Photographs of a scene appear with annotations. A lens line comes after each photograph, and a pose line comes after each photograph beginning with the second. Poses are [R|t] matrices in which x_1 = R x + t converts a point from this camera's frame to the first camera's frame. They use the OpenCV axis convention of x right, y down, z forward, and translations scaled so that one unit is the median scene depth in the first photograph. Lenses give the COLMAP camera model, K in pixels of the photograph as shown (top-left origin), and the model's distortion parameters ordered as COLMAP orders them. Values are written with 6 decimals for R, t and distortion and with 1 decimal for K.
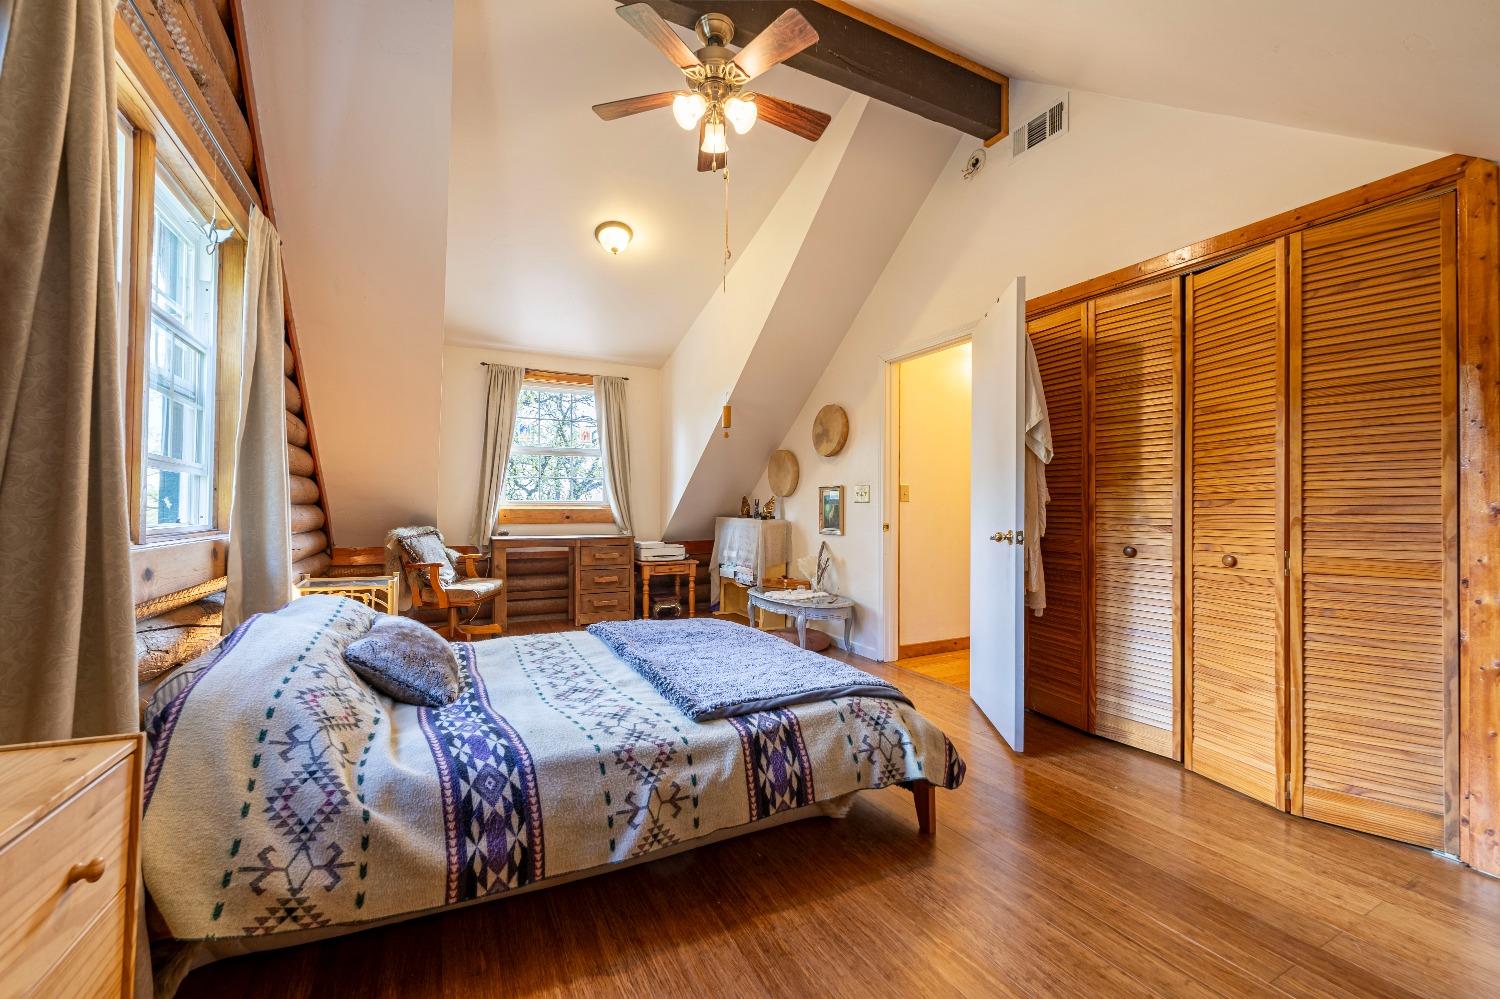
lens RADIAL K [[615.1, 0, 742.8], [0, 615.1, 499.1], [0, 0, 1]] dist [-0.000912, -0.001791]
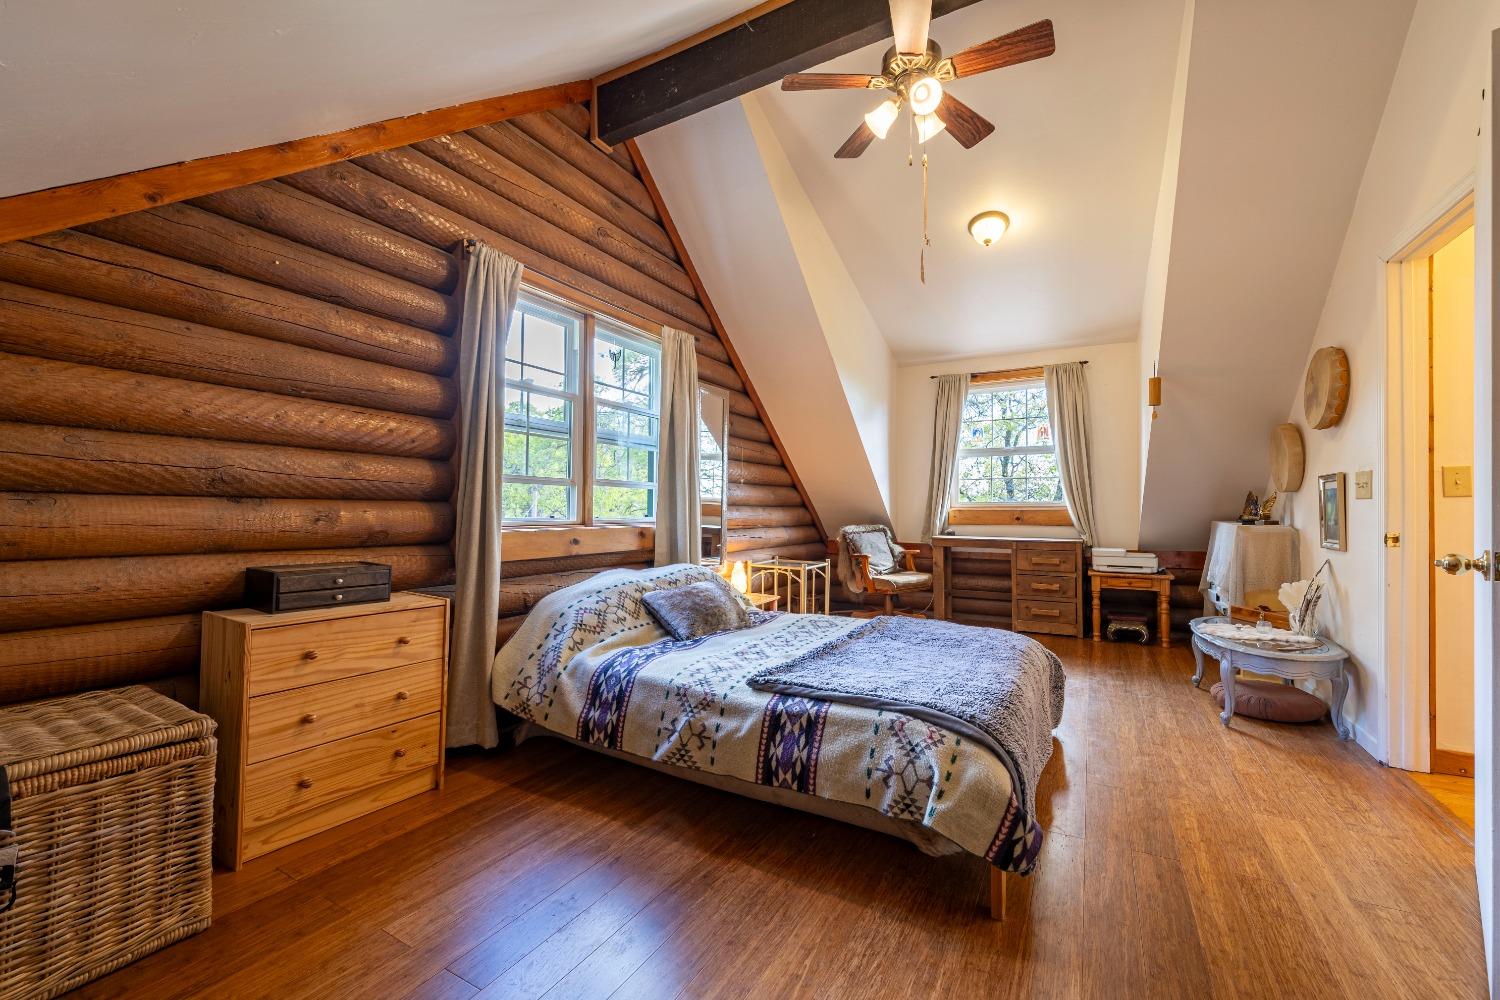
lens RADIAL K [[615.1, 0, 735.6], [0, 615.1, 499.2], [0, 0, 1]] dist [-0.000912, -0.001791]
pose [[0.539036, -0.015143, -0.842146, 0.862956], [0.011826, 0.999876, -0.010409, 0.010654], [0.842199, -0.004349, 0.539149, 0.322211]]
